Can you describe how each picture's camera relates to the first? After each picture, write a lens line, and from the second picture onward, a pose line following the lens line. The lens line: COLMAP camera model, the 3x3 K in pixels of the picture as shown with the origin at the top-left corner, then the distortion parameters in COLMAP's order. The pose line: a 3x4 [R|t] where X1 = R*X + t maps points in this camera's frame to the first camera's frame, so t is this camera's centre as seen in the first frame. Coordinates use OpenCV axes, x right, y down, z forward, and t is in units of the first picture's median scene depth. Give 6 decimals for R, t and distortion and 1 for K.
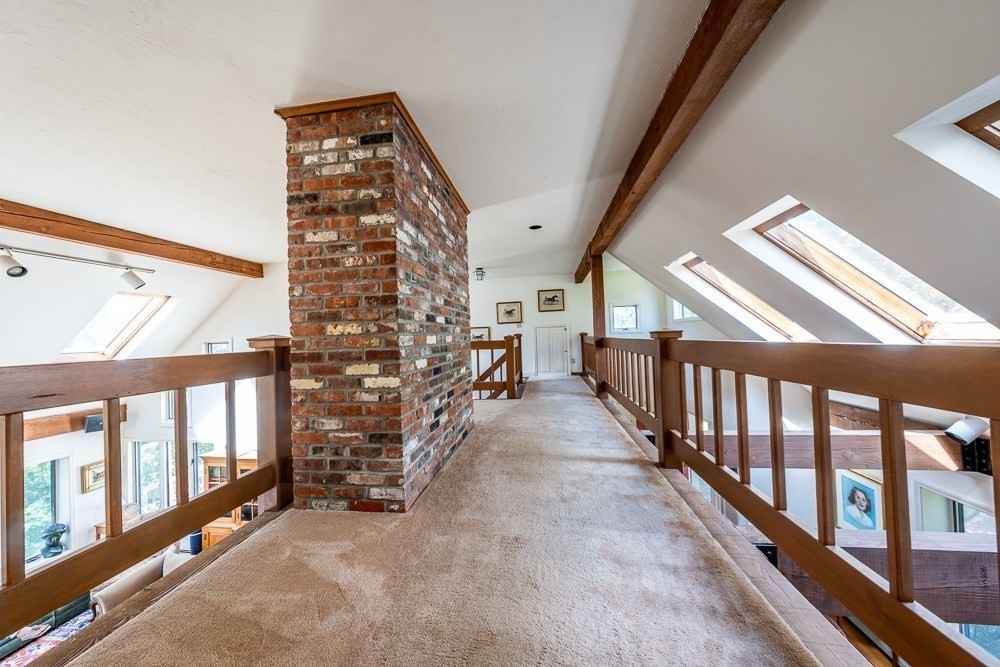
lens RADIAL K [[348.0, 0, 495.7], [0, 348.0, 330.9], [0, 0, 1]] dist [-0.001421, 0.000486]
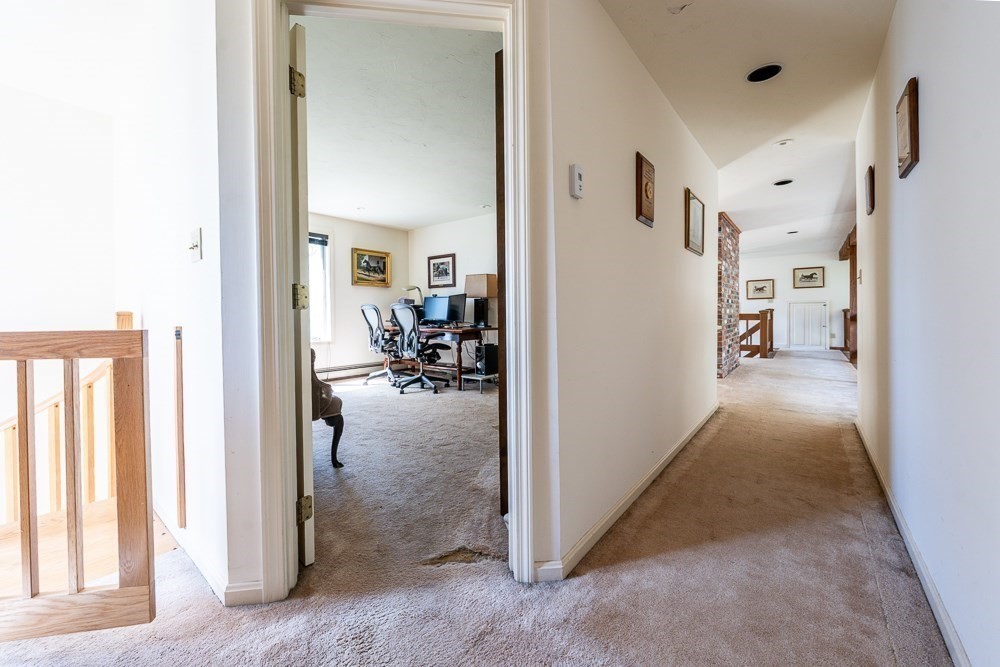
lens RADIAL K [[385.5, 0, 495.4], [0, 385.5, 317.9], [0, 0, 1]] dist [0.000369, -0.000104]
pose [[0.860297, 0.032208, -0.508775, -0.156523], [-0.011767, 0.998991, 0.043344, -0.014203], [0.509658, -0.031302, 0.859808, -1.304962]]
